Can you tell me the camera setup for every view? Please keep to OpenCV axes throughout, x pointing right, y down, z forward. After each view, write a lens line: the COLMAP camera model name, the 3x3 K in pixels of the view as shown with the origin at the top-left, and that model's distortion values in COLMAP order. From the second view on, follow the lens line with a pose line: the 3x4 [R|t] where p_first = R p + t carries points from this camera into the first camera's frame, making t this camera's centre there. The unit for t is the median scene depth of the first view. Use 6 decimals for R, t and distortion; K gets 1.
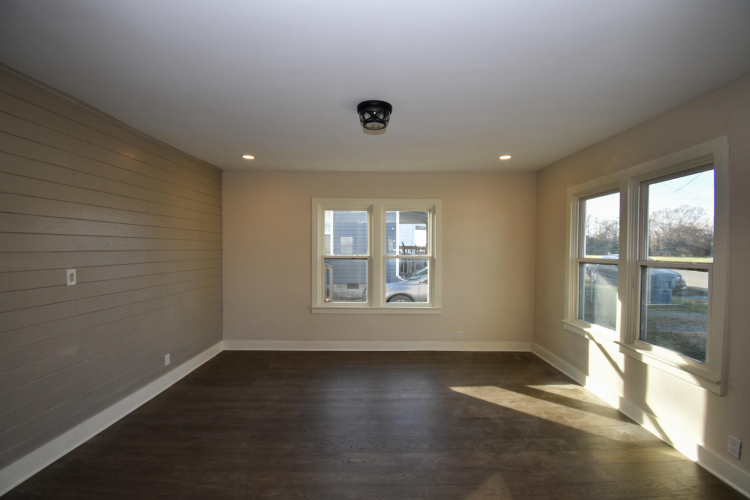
lens RADIAL K [[332.2, 0, 379.7], [0, 332.2, 250.2], [0, 0, 1]] dist [0.012114, -0.019658]
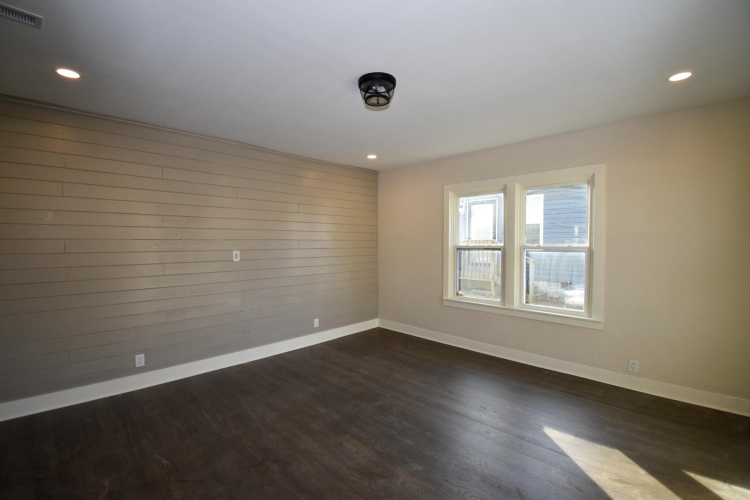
lens RADIAL K [[332.2, 0, 372.5], [0, 332.2, 247.9], [0, 0, 1]] dist [0.012114, -0.019658]
pose [[0.710508, 0.007274, -0.703652, 0.367349], [0.000166, 0.999945, 0.010504, 0.015069], [0.703689, -0.007581, 0.710467, 0.187080]]
